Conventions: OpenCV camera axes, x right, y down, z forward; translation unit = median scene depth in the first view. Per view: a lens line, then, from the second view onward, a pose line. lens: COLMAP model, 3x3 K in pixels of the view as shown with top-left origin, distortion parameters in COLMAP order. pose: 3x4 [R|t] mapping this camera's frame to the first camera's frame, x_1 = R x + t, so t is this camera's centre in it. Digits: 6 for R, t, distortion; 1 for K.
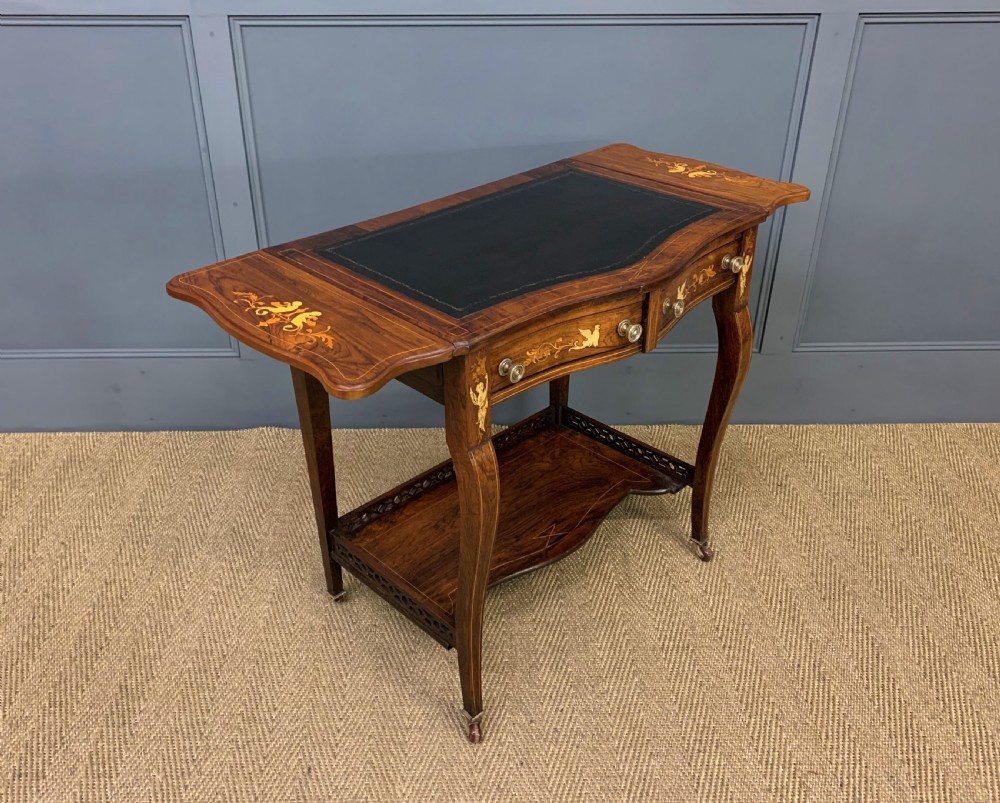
lens RADIAL K [[876.8, 0, 482.3], [0, 876.8, 374.1], [0, 0, 1]] dist [0.057585, -0.087045]
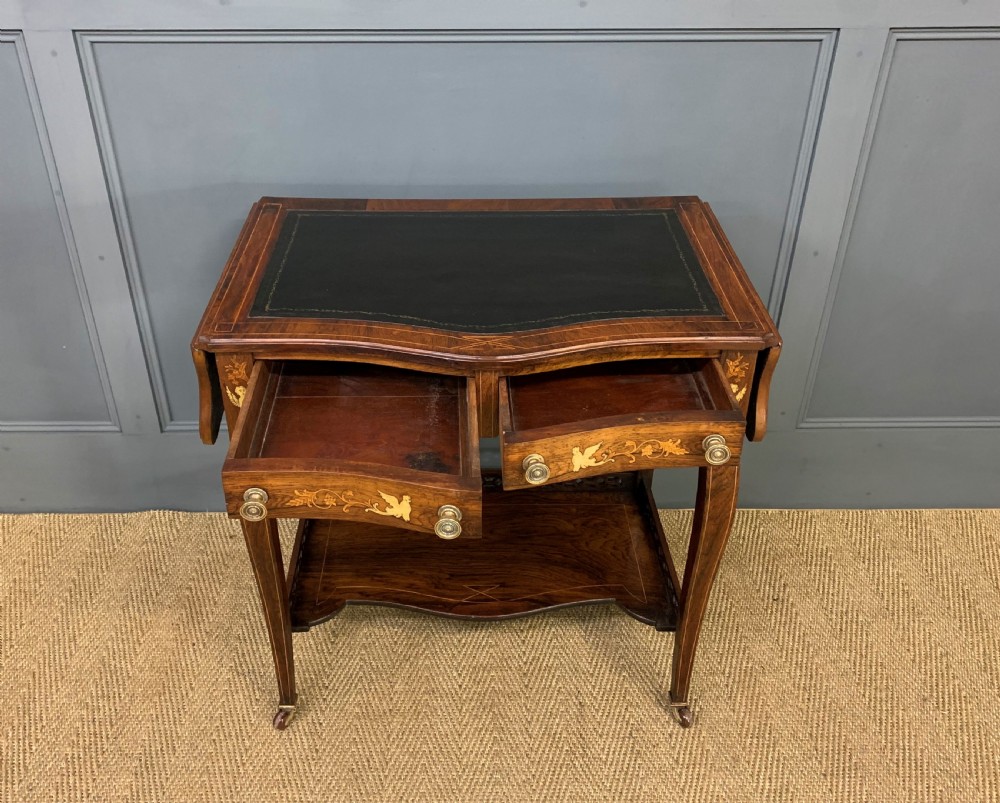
lens RADIAL K [[926.7, 0, 467.0], [0, 926.7, 371.5], [0, 0, 1]] dist [0.016035, -0.000719]
pose [[0.999906, 0.005732, -0.012448, 0.072181], [-0.005044, 0.998494, 0.054625, -0.156451], [0.012742, -0.054557, 0.998429, 0.176123]]
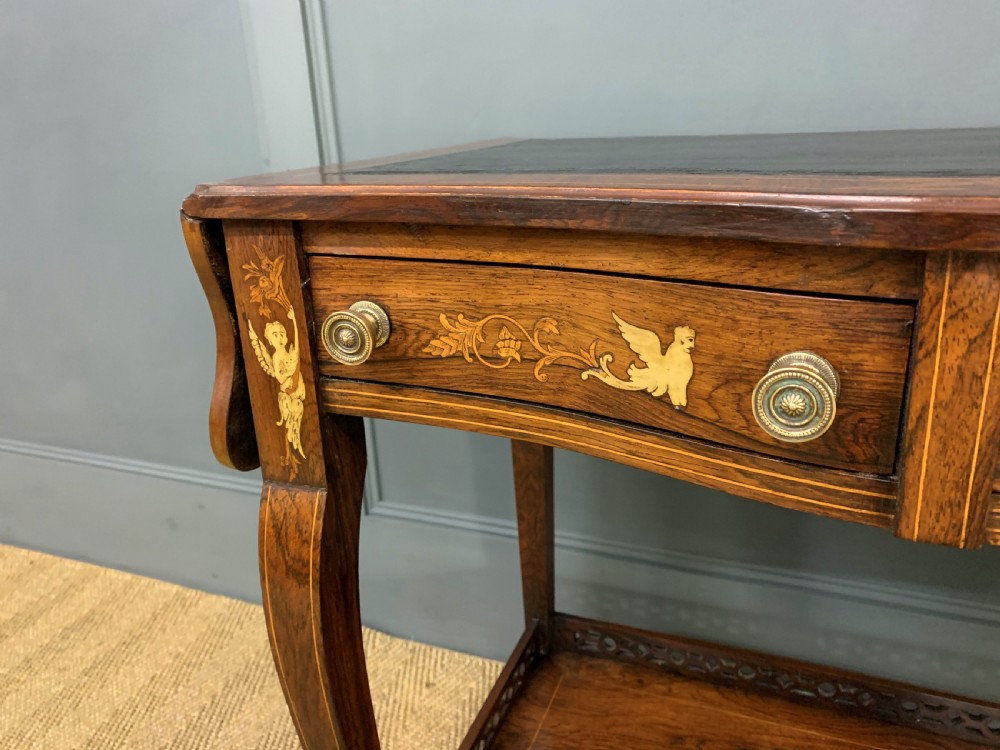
lens RADIAL K [[755.6, 0, 500.7], [0, 755.6, 372.6], [0, 0, 1]] dist [0.009986, -0.004866]
pose [[0.917122, 0.086362, -0.389138, 0.053983], [-0.153172, 0.977648, -0.144024, -0.068331], [0.368001, 0.191693, 0.909851, 0.673720]]
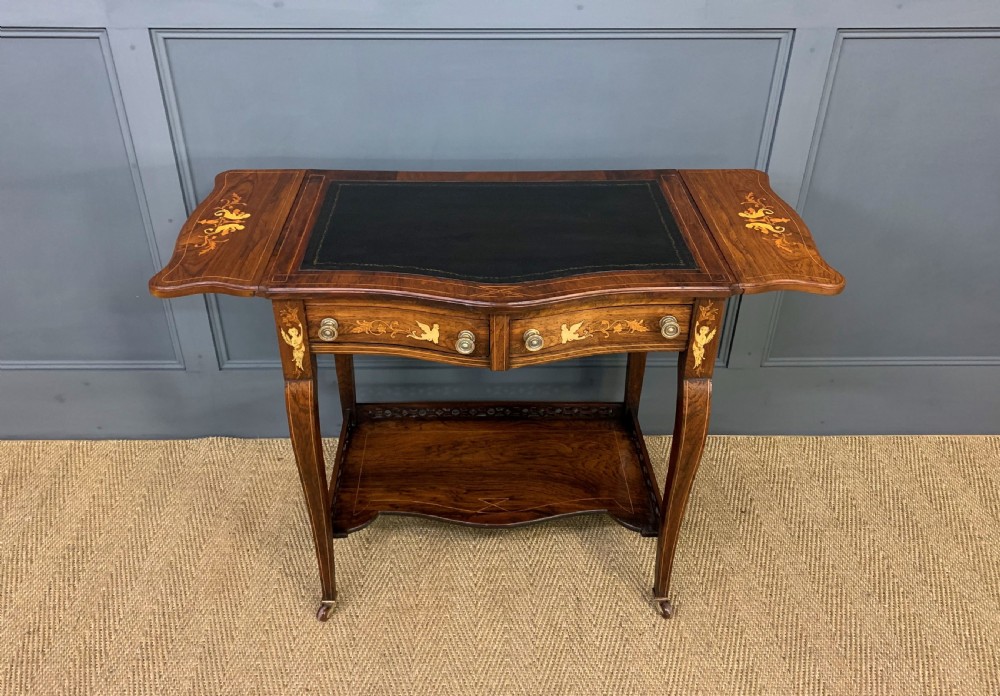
lens RADIAL K [[815.3, 0, 483.3], [0, 815.3, 317.1], [0, 0, 1]] dist [0.021332, -0.007780]
pose [[0.999970, 0.005955, -0.004886, 0.067430], [-0.005710, 0.998803, 0.048585, -0.152684], [0.005170, -0.048556, 0.998807, 0.140501]]
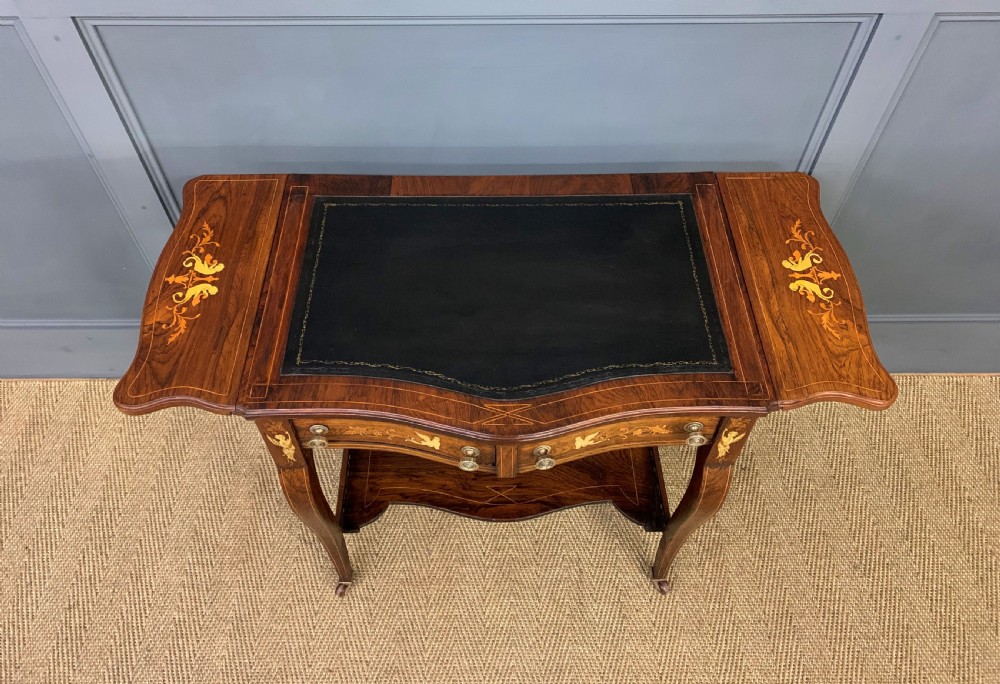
lens RADIAL K [[741.9, 0, 492.3], [0, 741.9, 305.6], [0, 0, 1]] dist [0.008910, 0.009521]
pose [[0.999927, 0.008990, -0.008071, 0.070459], [-0.005249, 0.924971, 0.380002, -0.431416], [0.010882, -0.379932, 0.924951, 0.348445]]
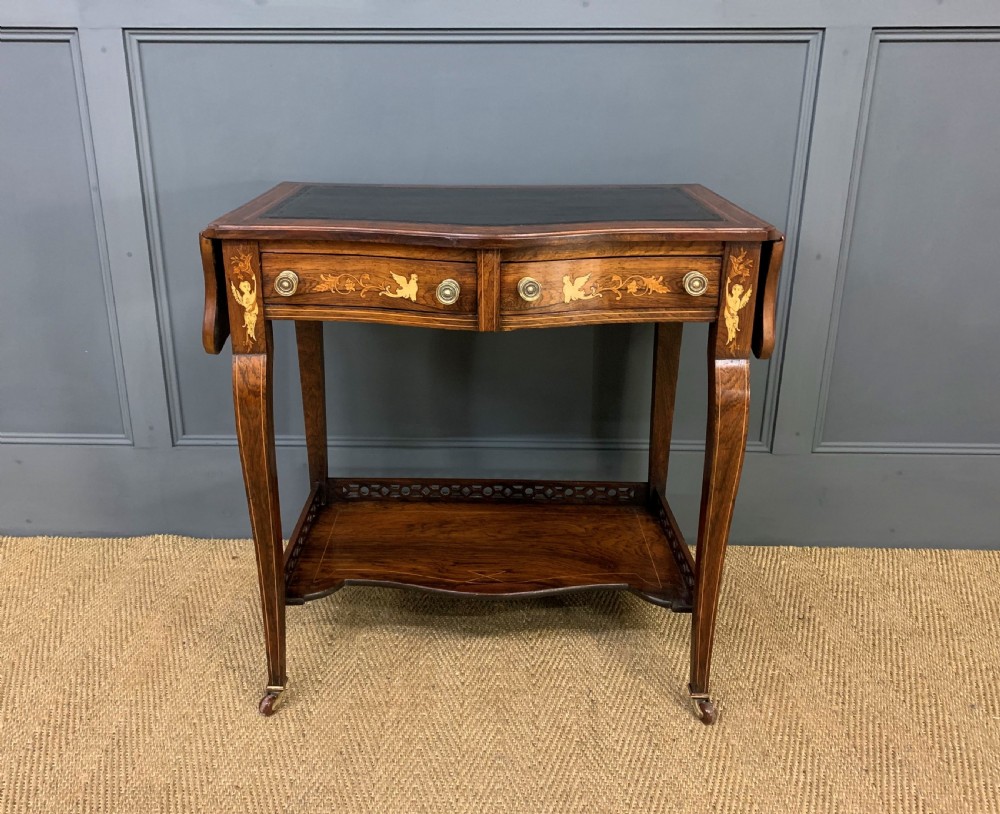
lens RADIAL K [[892.1, 0, 467.4], [0, 892.1, 394.1], [0, 0, 1]] dist [0.011460, 0.008988]
pose [[0.998929, 0.015732, -0.043524, 0.091936], [-0.022851, 0.985479, -0.168254, 0.084633], [0.040245, 0.169068, 0.984782, 0.223158]]
